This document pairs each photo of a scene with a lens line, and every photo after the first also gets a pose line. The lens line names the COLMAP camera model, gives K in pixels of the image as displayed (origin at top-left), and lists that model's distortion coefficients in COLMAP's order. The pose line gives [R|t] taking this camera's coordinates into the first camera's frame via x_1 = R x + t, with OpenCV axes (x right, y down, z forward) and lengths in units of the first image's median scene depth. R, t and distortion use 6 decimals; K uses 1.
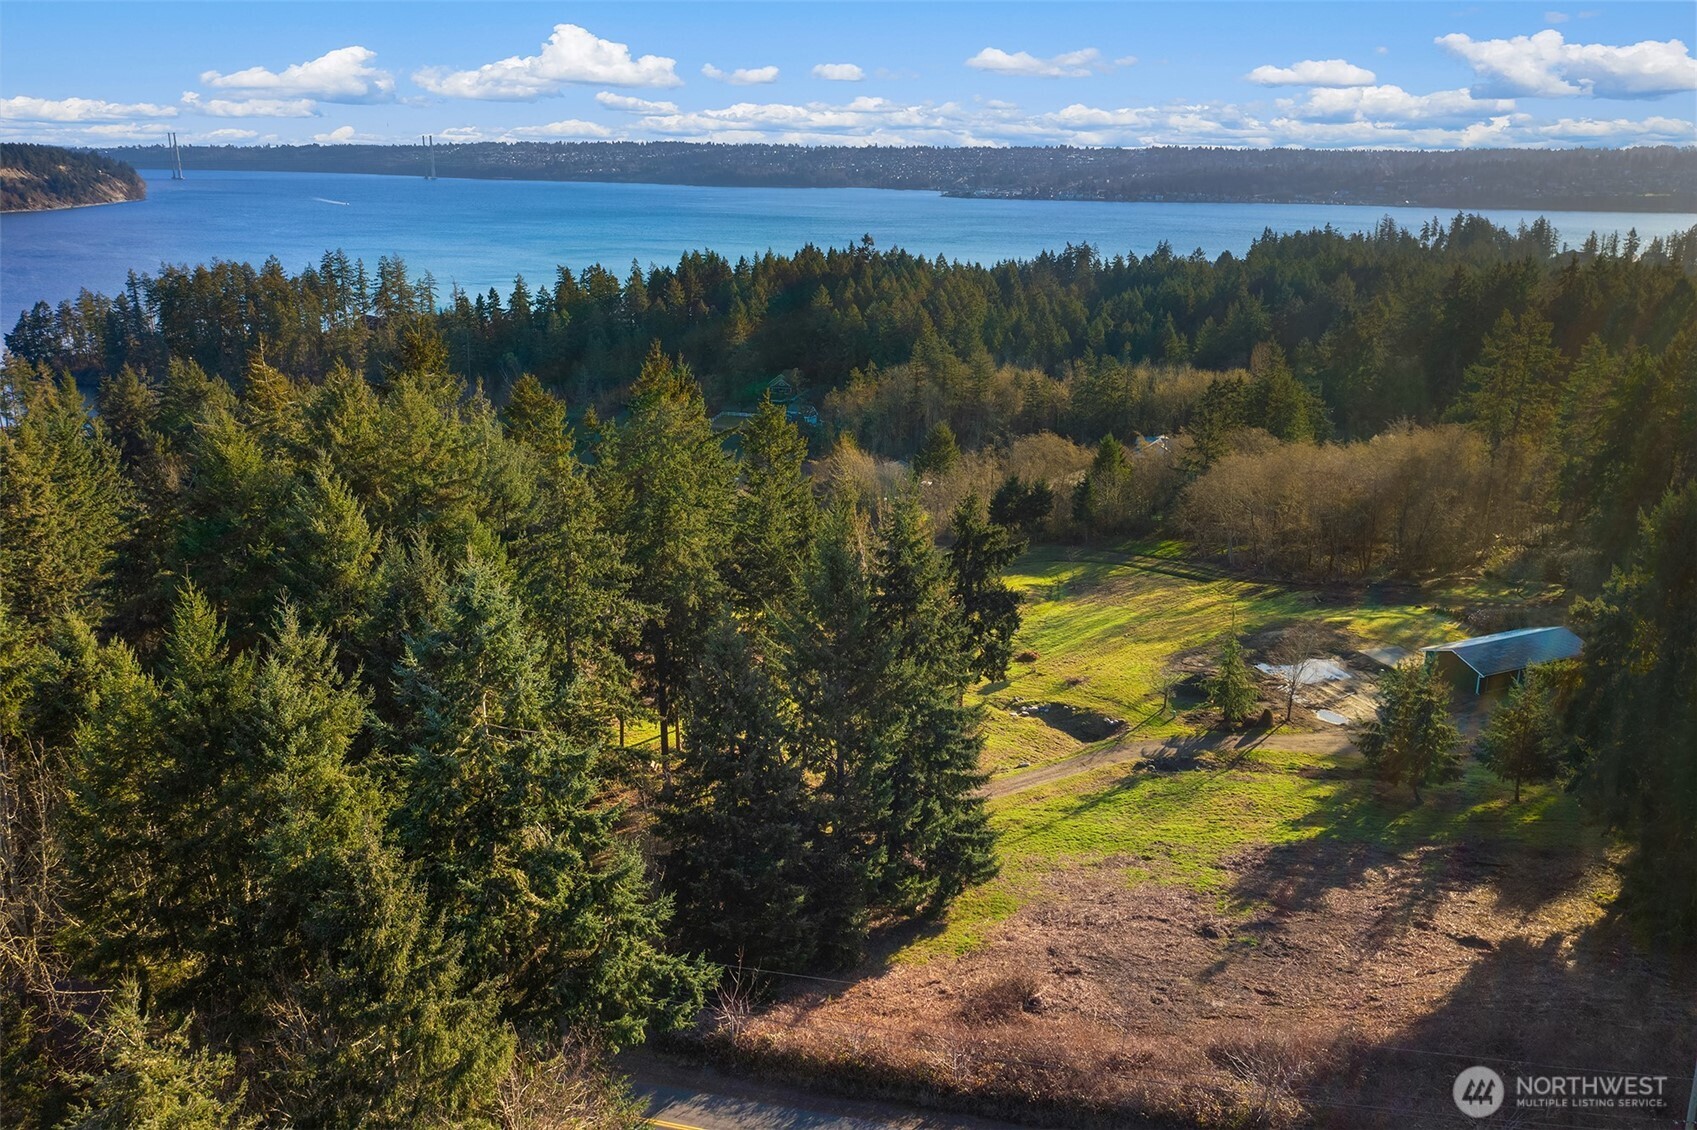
lens RADIAL K [[1361.3, 0, 880.2], [0, 1361.3, 503.7], [0, 0, 1]] dist [-0.005254, 0.004812]
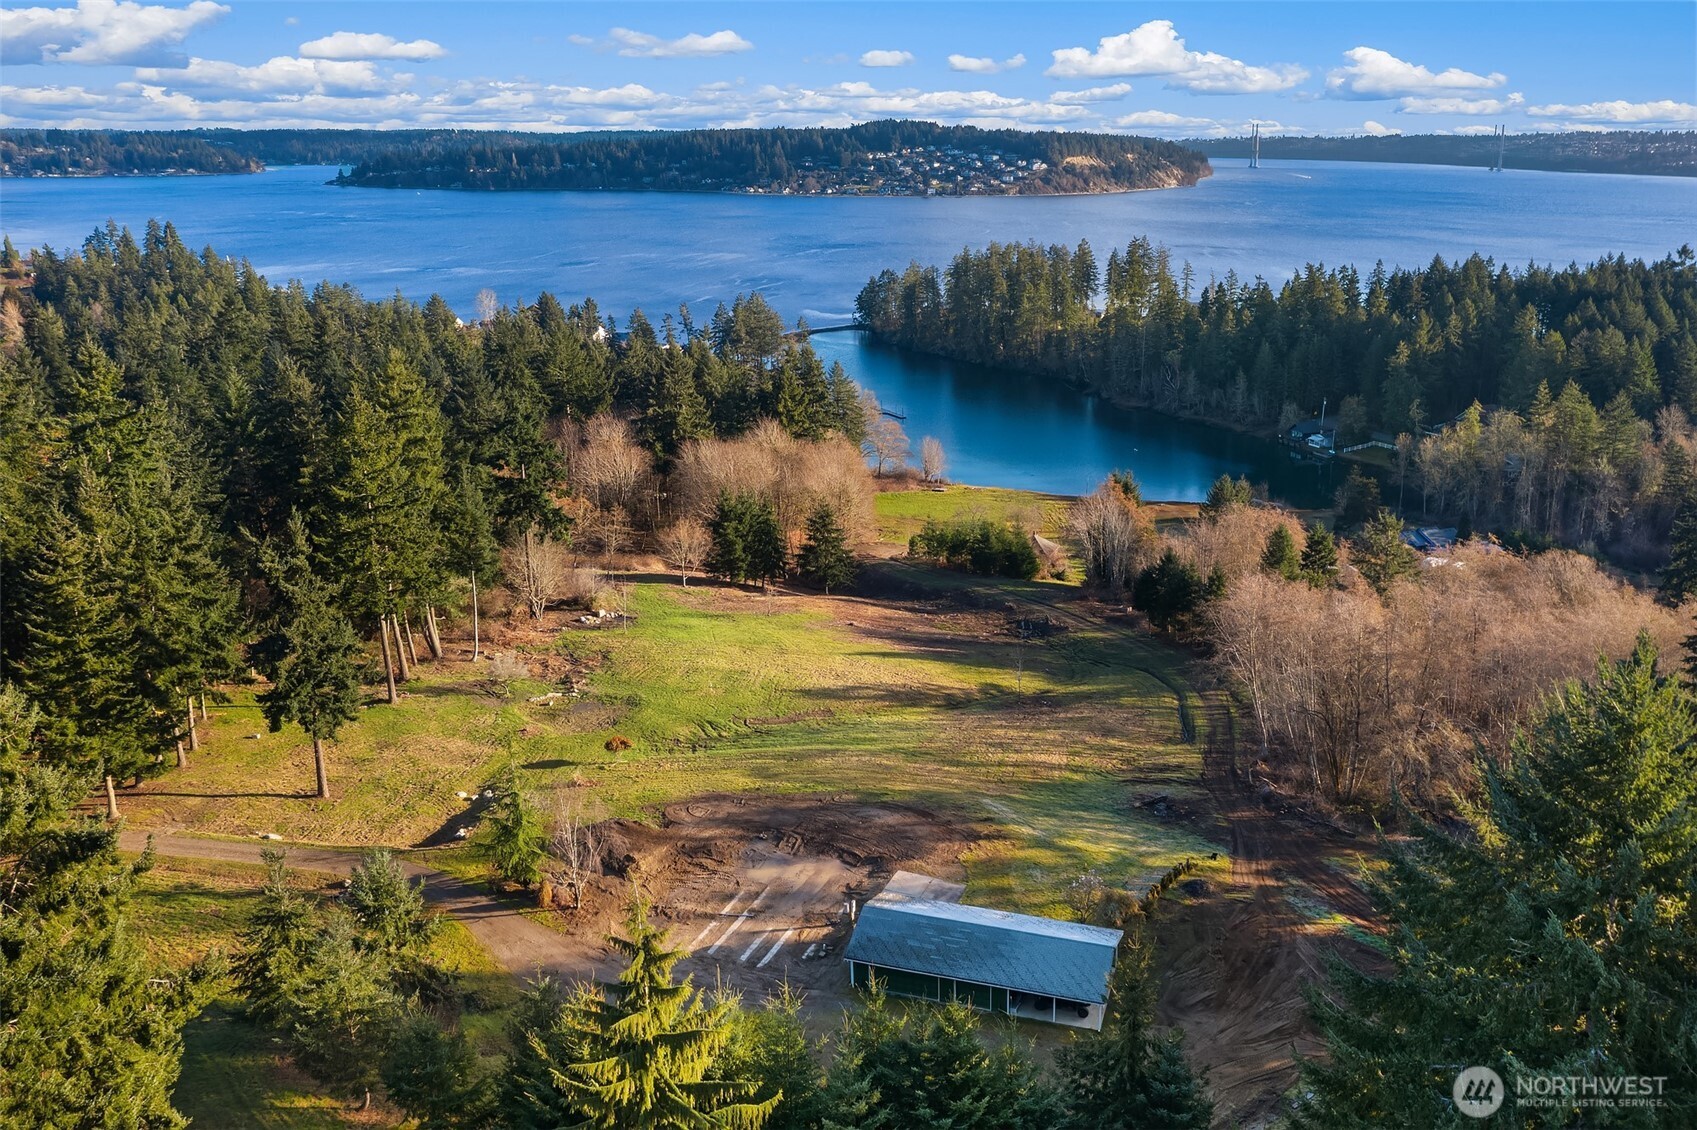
lens RADIAL K [[1308.4, 0, 950.5], [0, 1308.4, 645.4], [0, 0, 1]] dist [-0.010078, 0.003210]
pose [[0.755934, 0.233434, -0.611615, 0.144244], [-0.161869, 0.971905, 0.170880, -0.023523], [0.634320, -0.030173, 0.772481, 0.097745]]
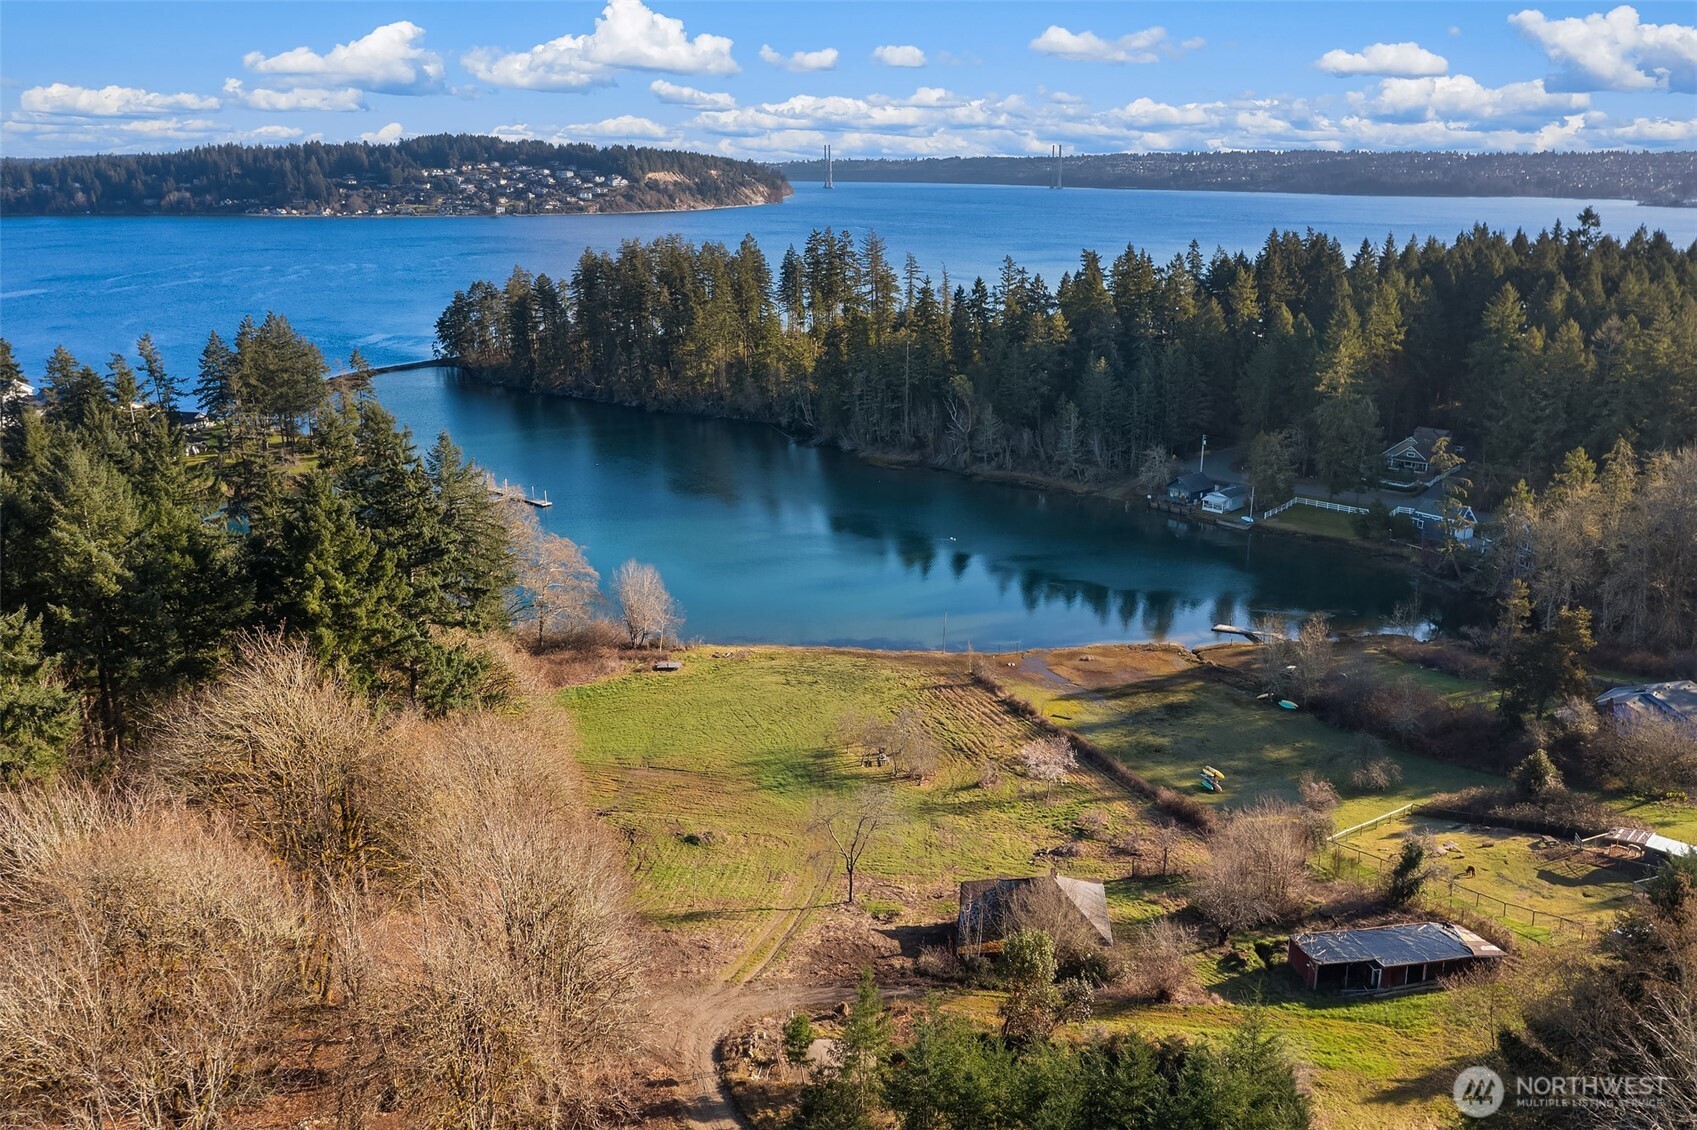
lens RADIAL K [[1333.0, 0, 851.7], [0, 1333.0, 554.8], [0, 0, 1]] dist [-0.000137, 0.003108]
pose [[0.892554, 0.114505, -0.436161, -0.020639], [-0.101537, 0.993418, 0.053018, -0.033462], [0.439361, -0.003035, 0.898305, 0.251770]]
